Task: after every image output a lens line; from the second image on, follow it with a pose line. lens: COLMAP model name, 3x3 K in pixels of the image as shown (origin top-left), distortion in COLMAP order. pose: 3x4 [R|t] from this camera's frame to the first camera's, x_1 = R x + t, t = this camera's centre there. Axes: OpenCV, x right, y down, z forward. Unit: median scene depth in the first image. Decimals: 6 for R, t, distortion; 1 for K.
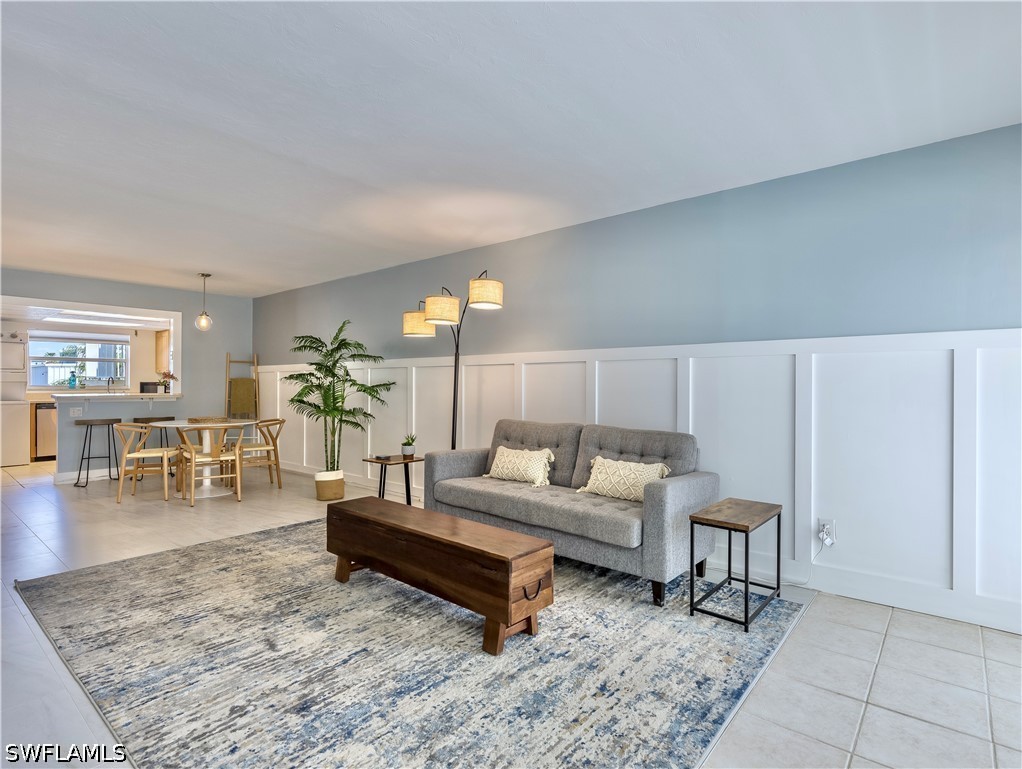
lens RADIAL K [[529.1, 0, 516.0], [0, 529.1, 382.3], [0, 0, 1]] dist [0.001922, -0.000298]
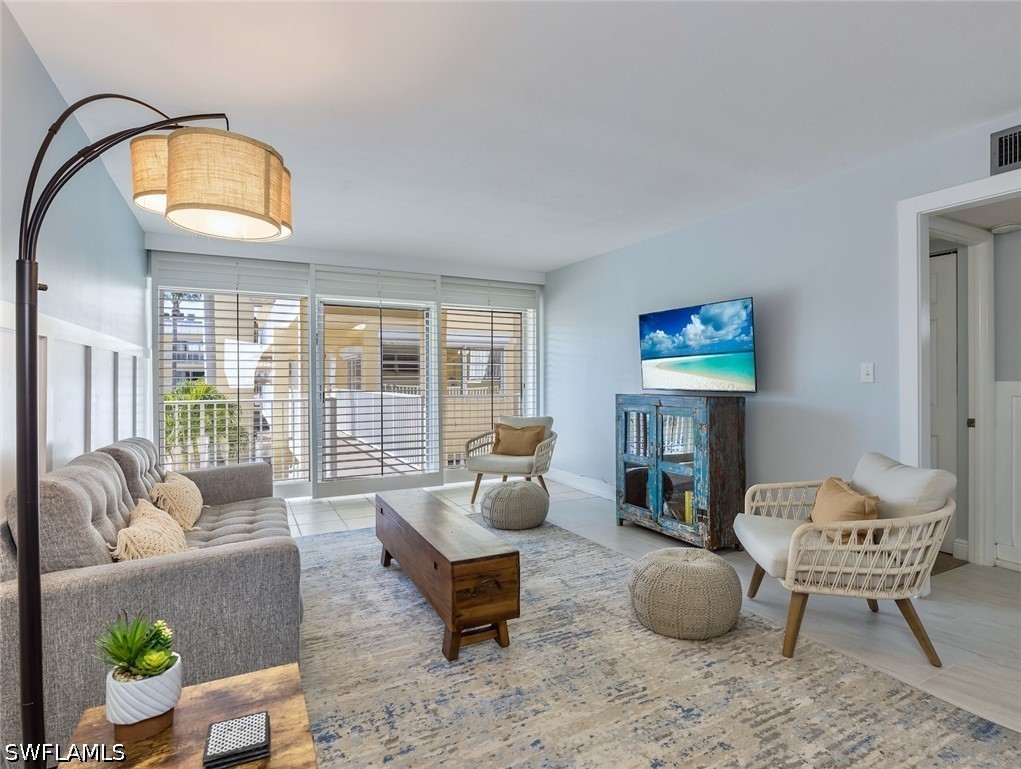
lens RADIAL K [[528.6, 0, 515.5], [0, 528.6, 382.3], [0, 0, 1]] dist [0.001922, -0.000298]
pose [[-0.927199, -0.006349, 0.374515, -0.592612], [-0.003393, 0.999958, 0.008550, -0.002204], [-0.374553, 0.006657, -0.927182, 1.595897]]
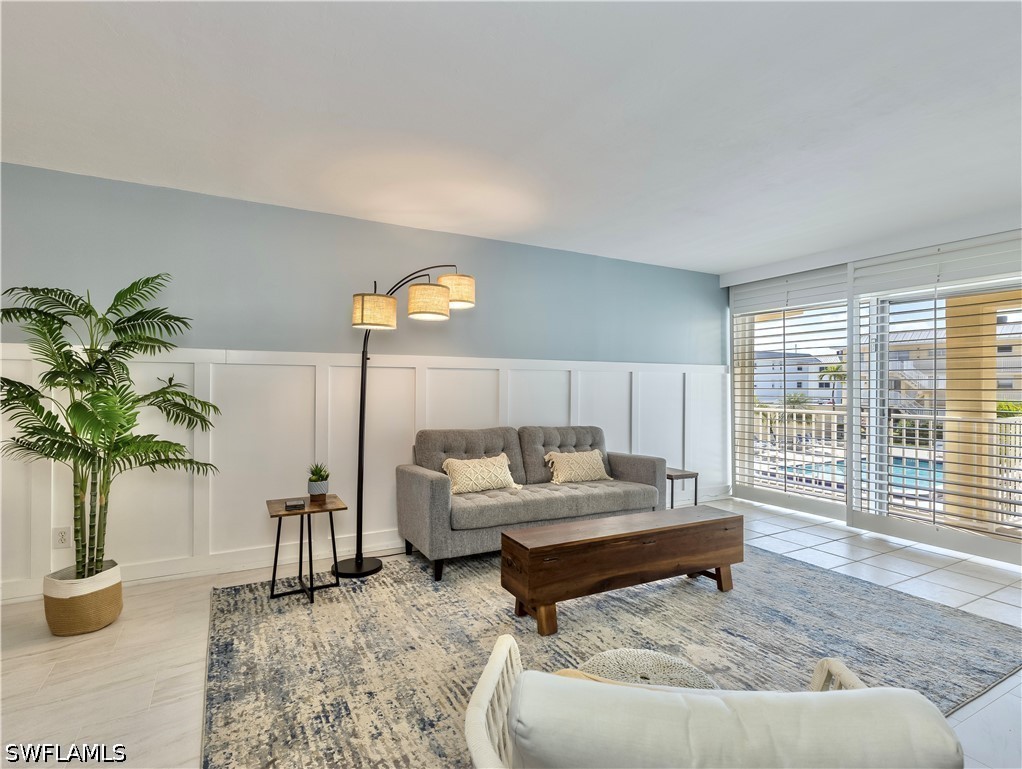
lens RADIAL K [[529.1, 0, 516.0], [0, 529.1, 382.3], [0, 0, 1]] dist [0.001922, -0.000298]
pose [[0.360219, 0.002147, 0.932865, -1.058140], [-0.004411, 0.999990, -0.000598, -0.015604], [-0.932857, -0.003899, 0.360225, 0.709670]]
